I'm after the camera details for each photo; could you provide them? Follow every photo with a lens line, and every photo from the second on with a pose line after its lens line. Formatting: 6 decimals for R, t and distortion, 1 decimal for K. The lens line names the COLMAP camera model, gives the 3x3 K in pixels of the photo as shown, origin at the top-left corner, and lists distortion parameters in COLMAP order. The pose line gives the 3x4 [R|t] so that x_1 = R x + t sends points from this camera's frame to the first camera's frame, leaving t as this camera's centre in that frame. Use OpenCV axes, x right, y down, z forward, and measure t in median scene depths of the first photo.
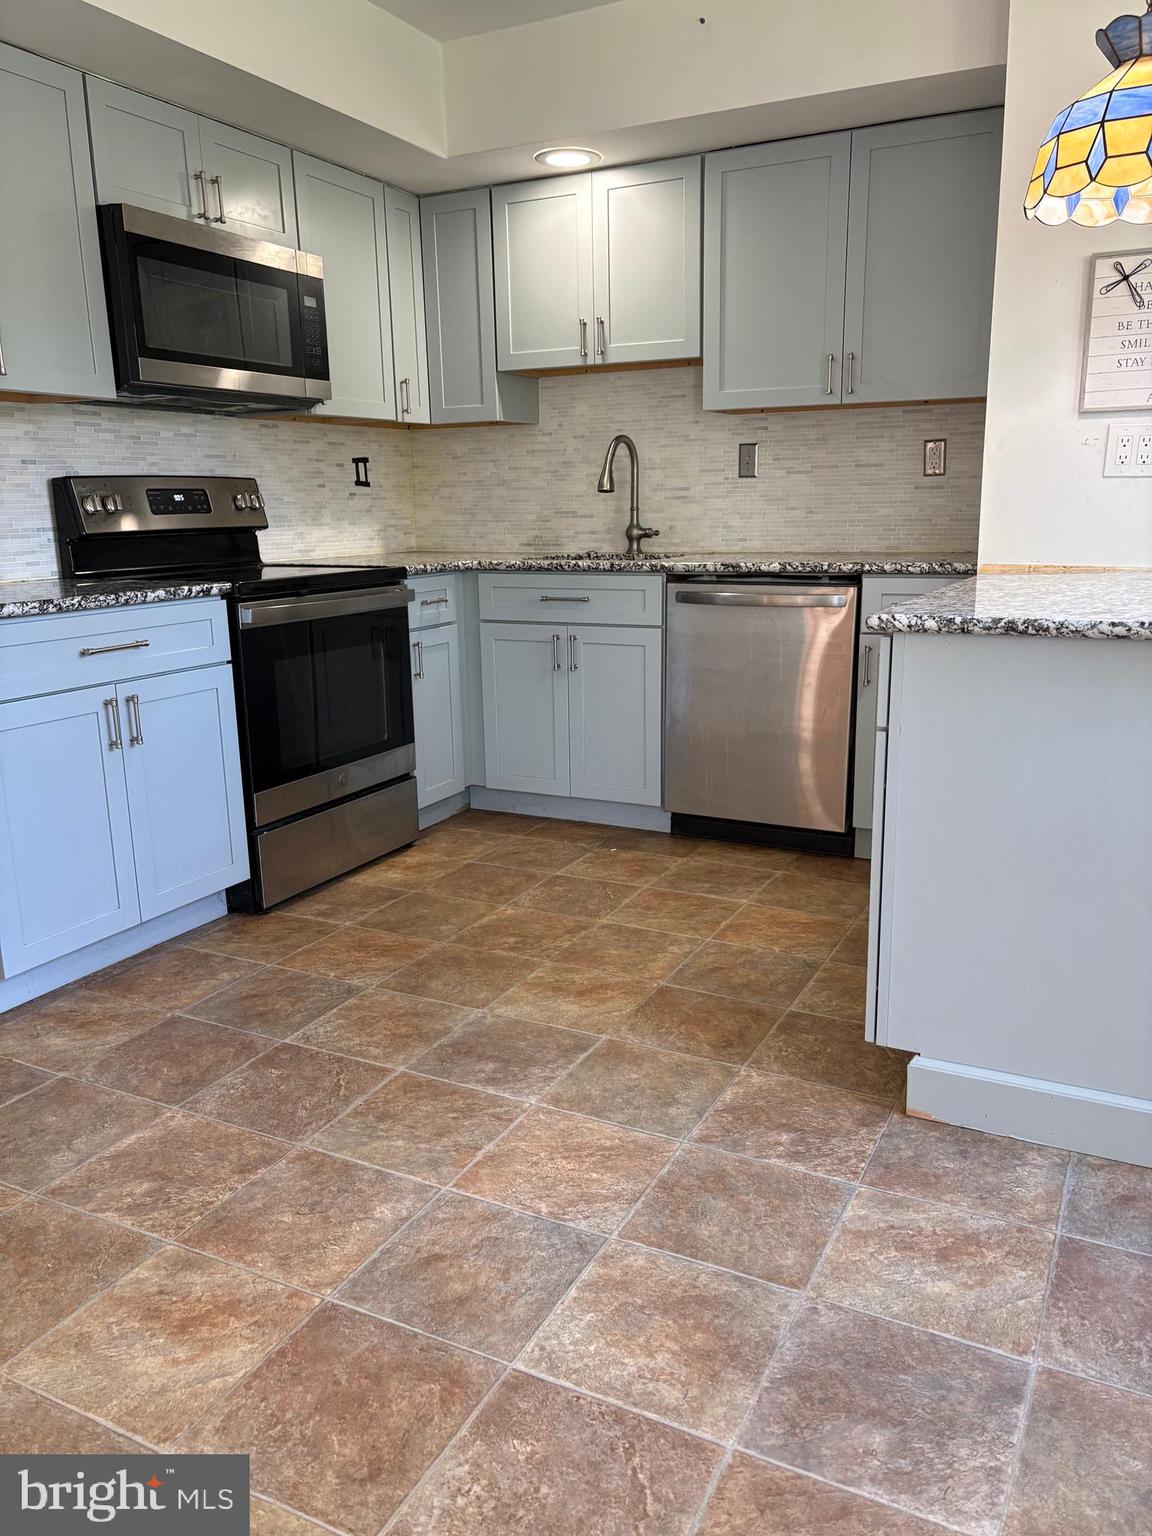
lens RADIAL K [[1172.4, 0, 572.3], [0, 1172.4, 779.3], [0, 0, 1]] dist [0.052725, -0.055927]
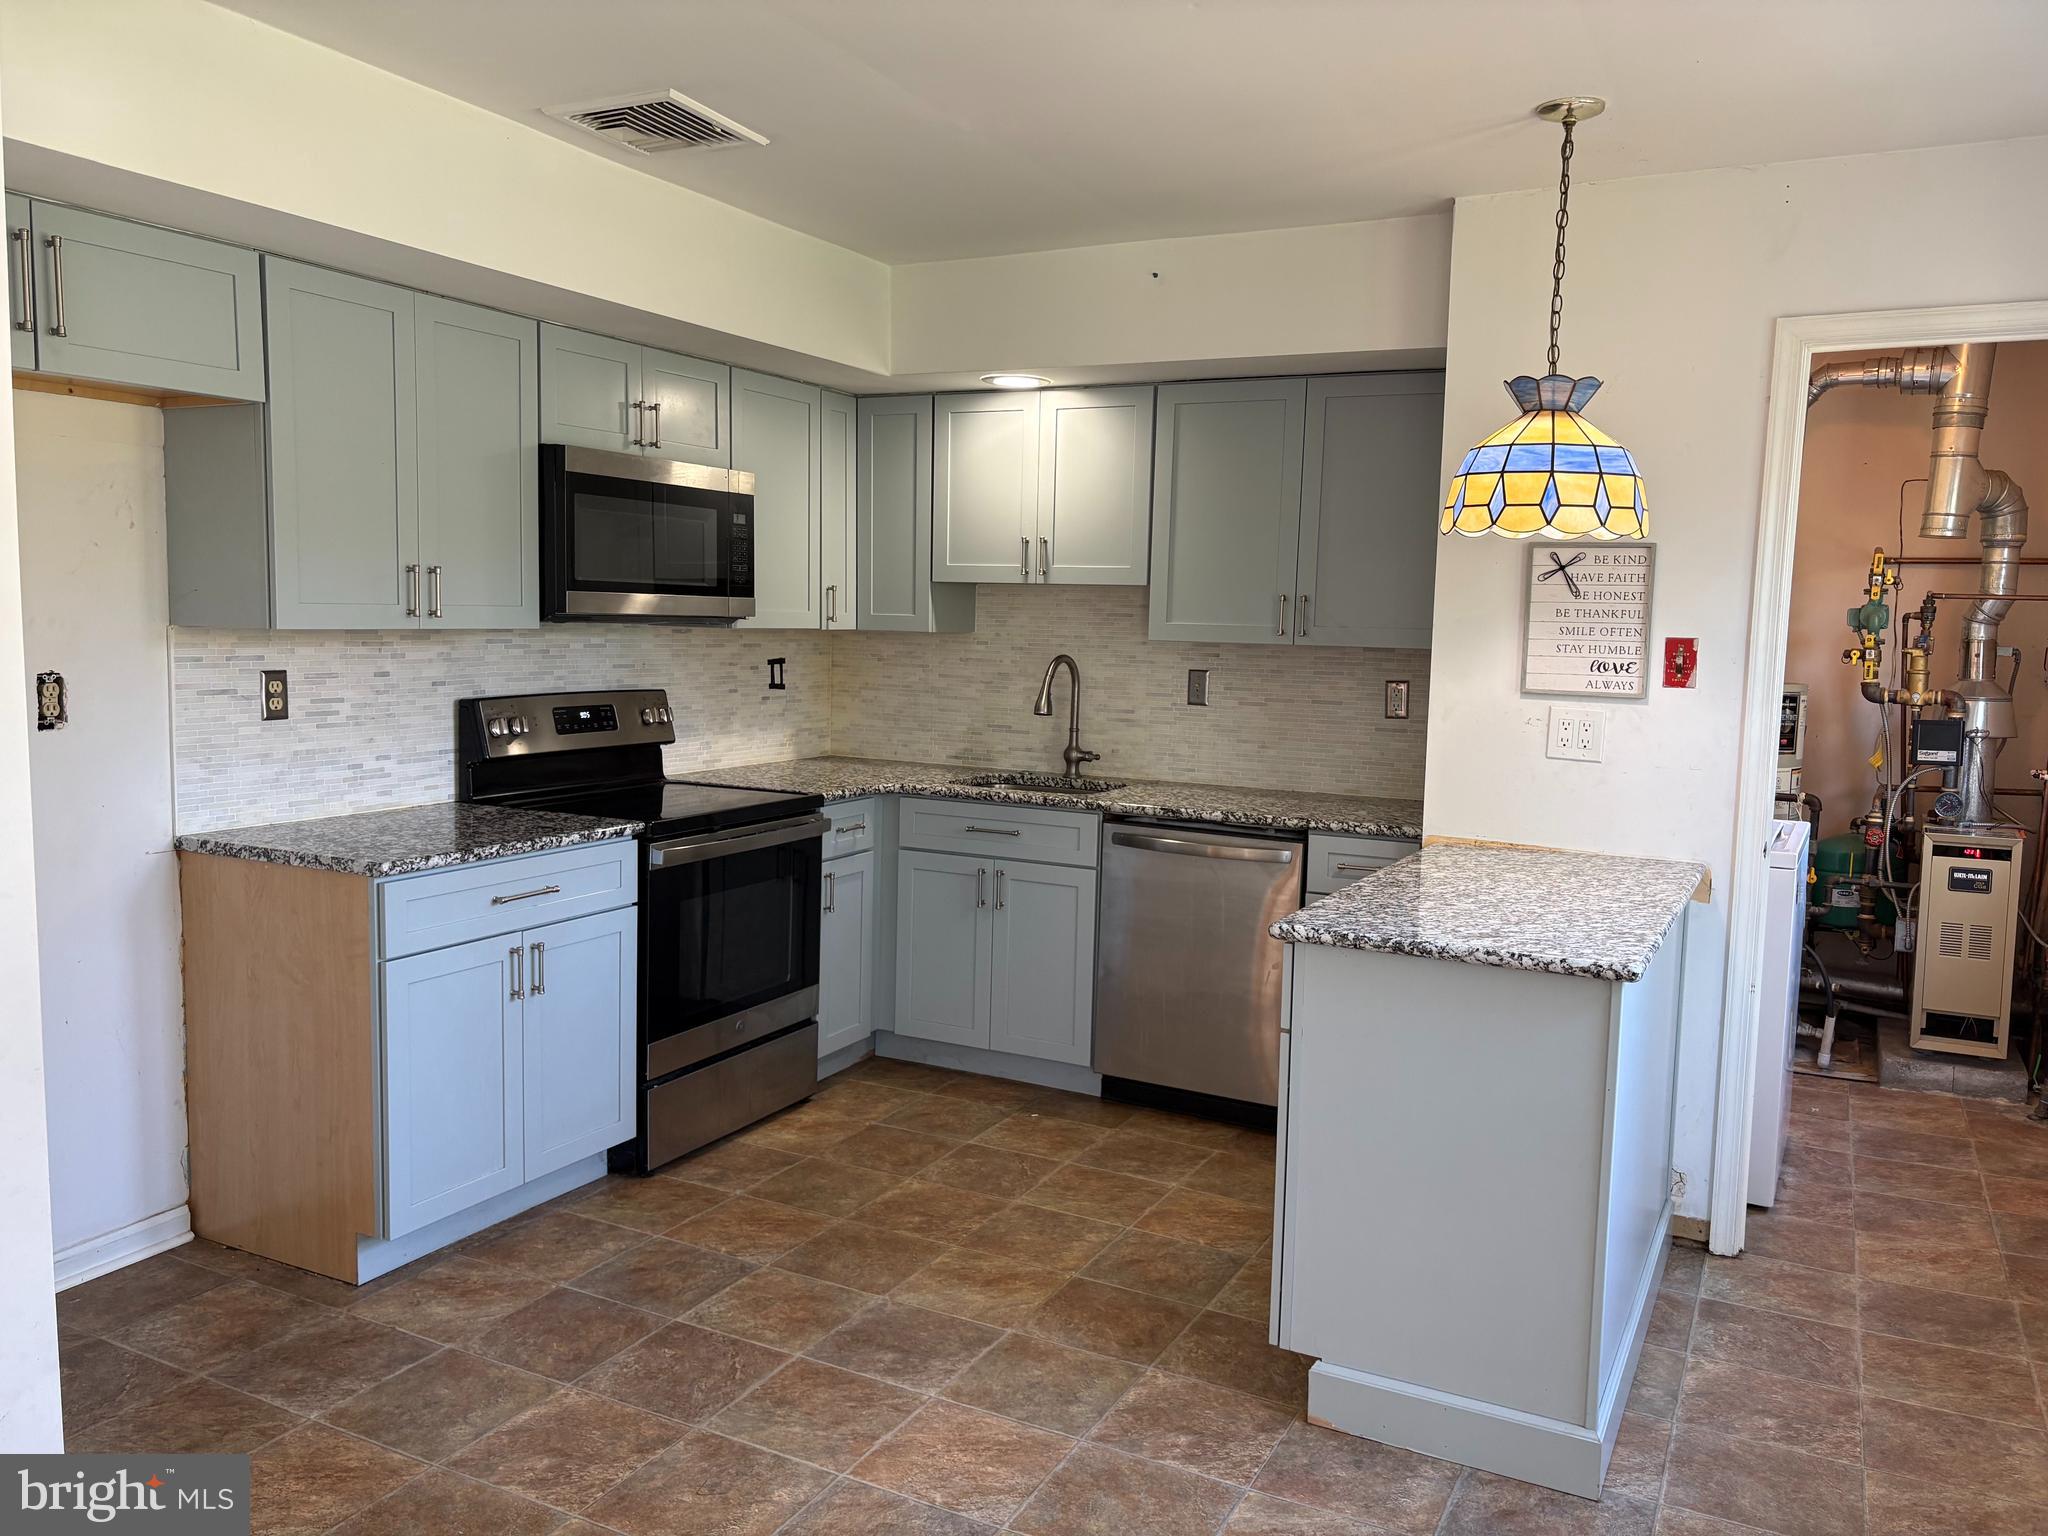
lens RADIAL K [[1563.2, 0, 1013.2], [0, 1563.2, 777.9], [0, 0, 1]] dist [0.052725, -0.055927]
pose [[0.999061, 0.043289, 0.002040, 0.006047], [-0.042672, 0.990855, -0.128004, -0.047469], [-0.007563, 0.127797, 0.991772, -0.248420]]
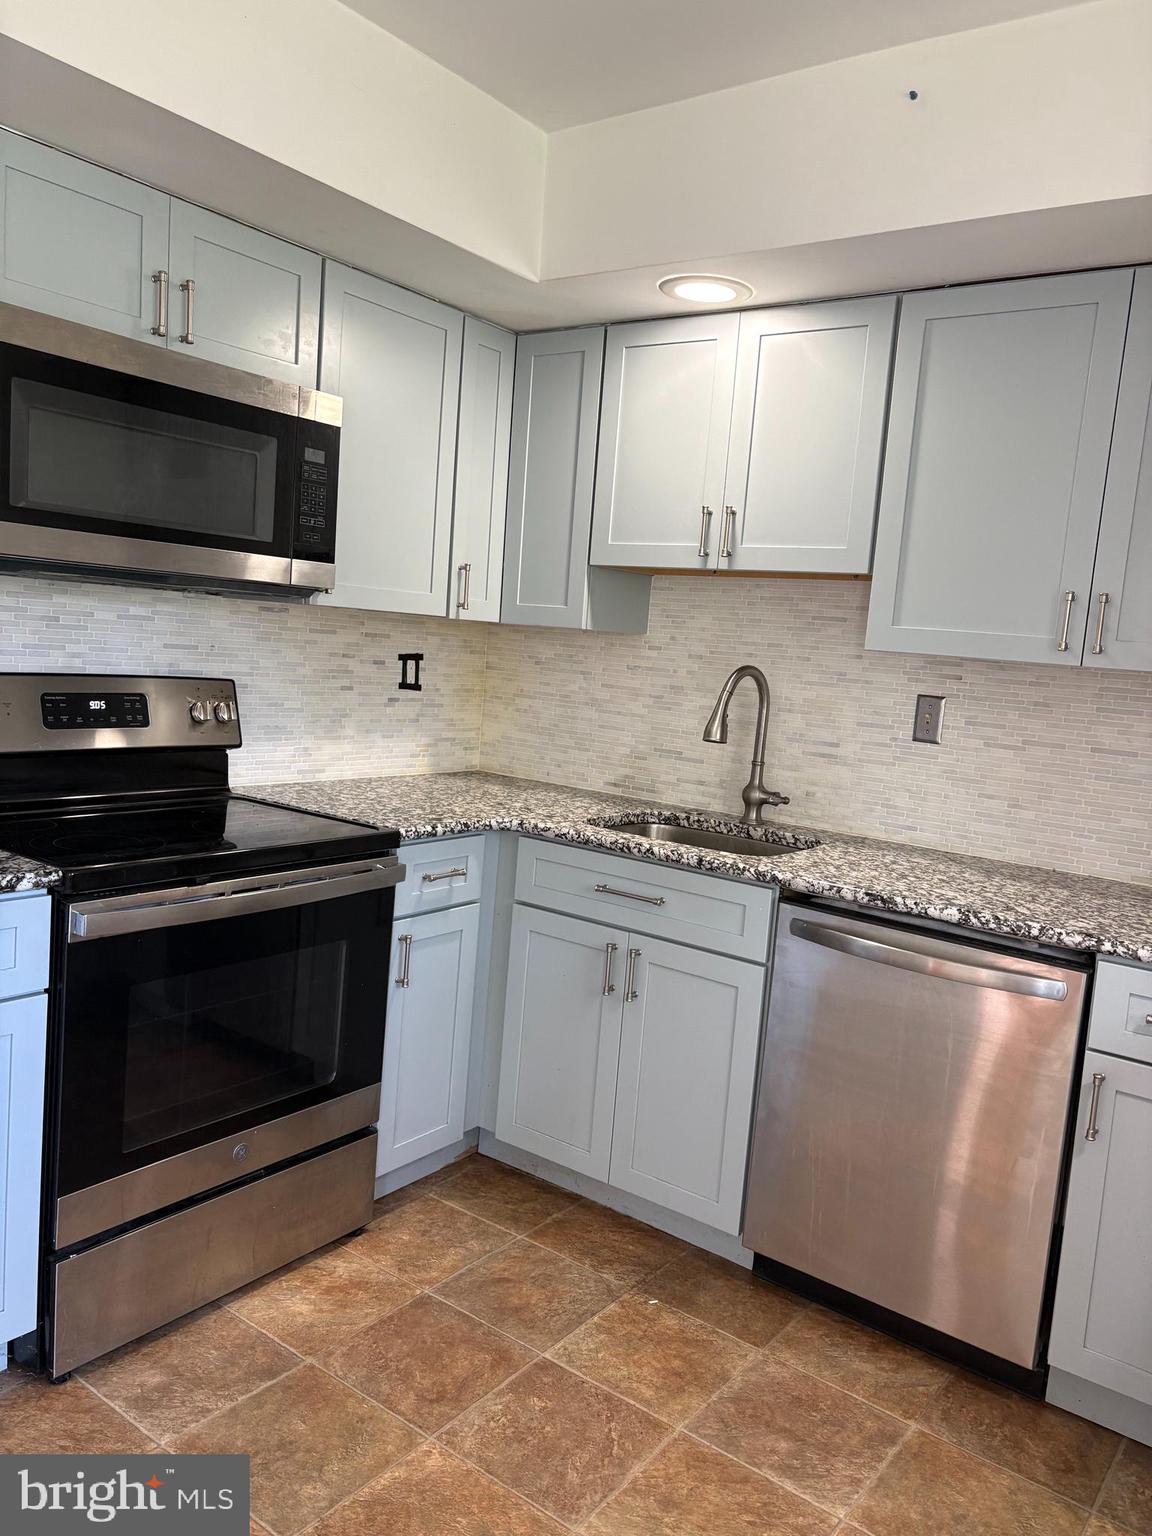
lens RADIAL K [[1172.4, 0, 575.8], [0, 1172.4, 773.8], [0, 0, 1]] dist [0.052725, -0.055927]
pose [[0.982364, 0.113469, -0.148614, 0.065241], [-0.130729, 0.985068, -0.112030, -0.167399], [0.133683, 0.129482, 0.982529, 0.370964]]
